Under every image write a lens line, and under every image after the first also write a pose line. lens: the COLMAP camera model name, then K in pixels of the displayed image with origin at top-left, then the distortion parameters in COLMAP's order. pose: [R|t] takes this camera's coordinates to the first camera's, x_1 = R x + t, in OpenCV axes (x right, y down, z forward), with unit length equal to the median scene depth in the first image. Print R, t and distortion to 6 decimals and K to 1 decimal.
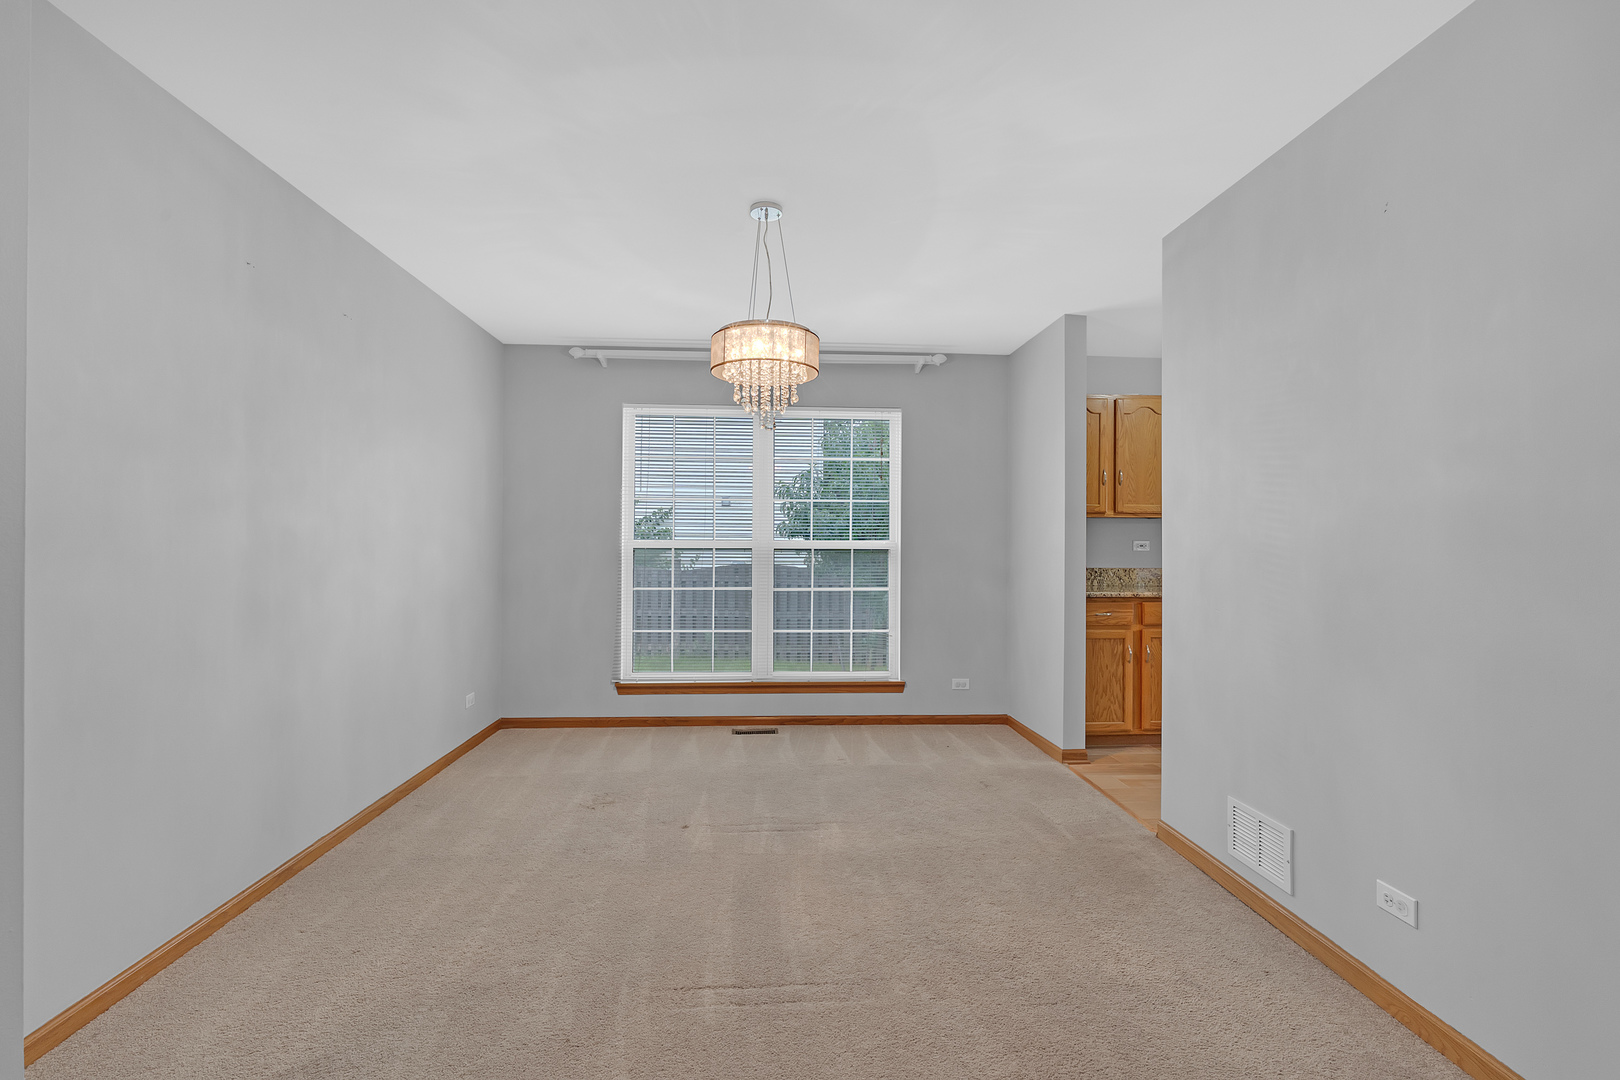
lens RADIAL K [[709.4, 0, 810.6], [0, 709.4, 553.4], [0, 0, 1]] dist [-0.012622, -0.000207]
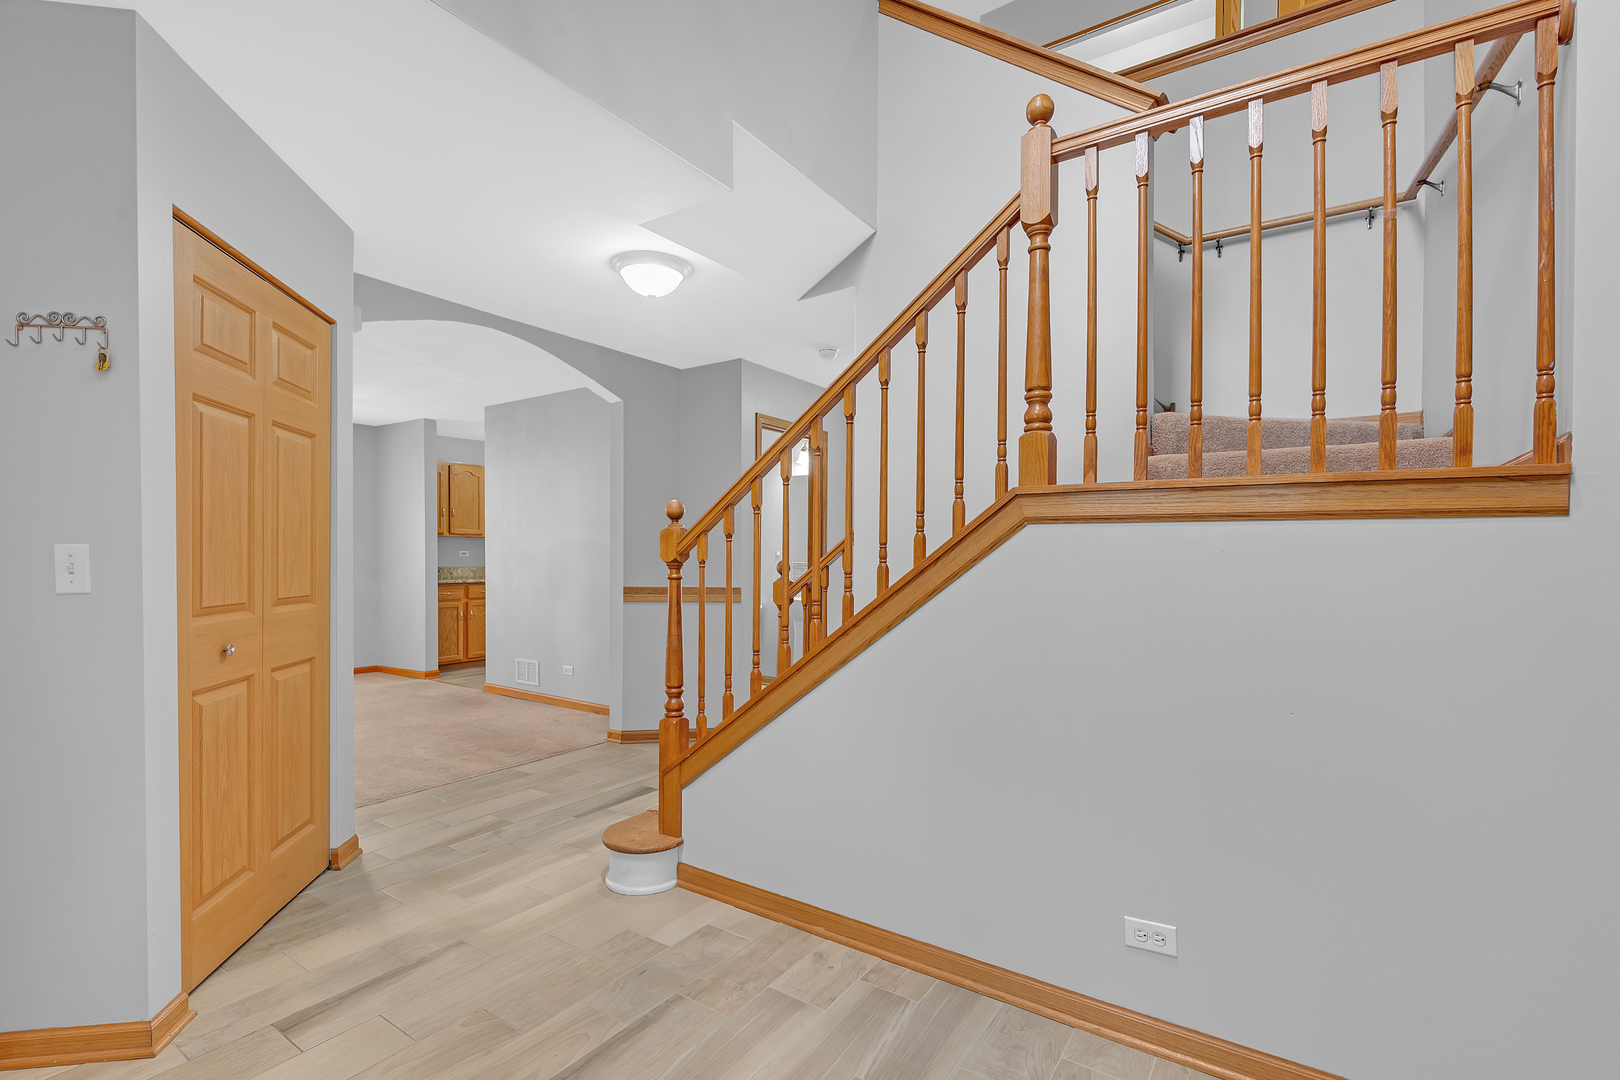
lens RADIAL K [[709.4, 0, 810.9], [0, 709.4, 552.5], [0, 0, 1]] dist [-0.012622, -0.000207]
pose [[0.589385, -0.005912, 0.807831, -0.475450], [0.000415, 0.999975, 0.007015, -0.027399], [-0.807852, -0.003800, 0.589373, -0.768075]]
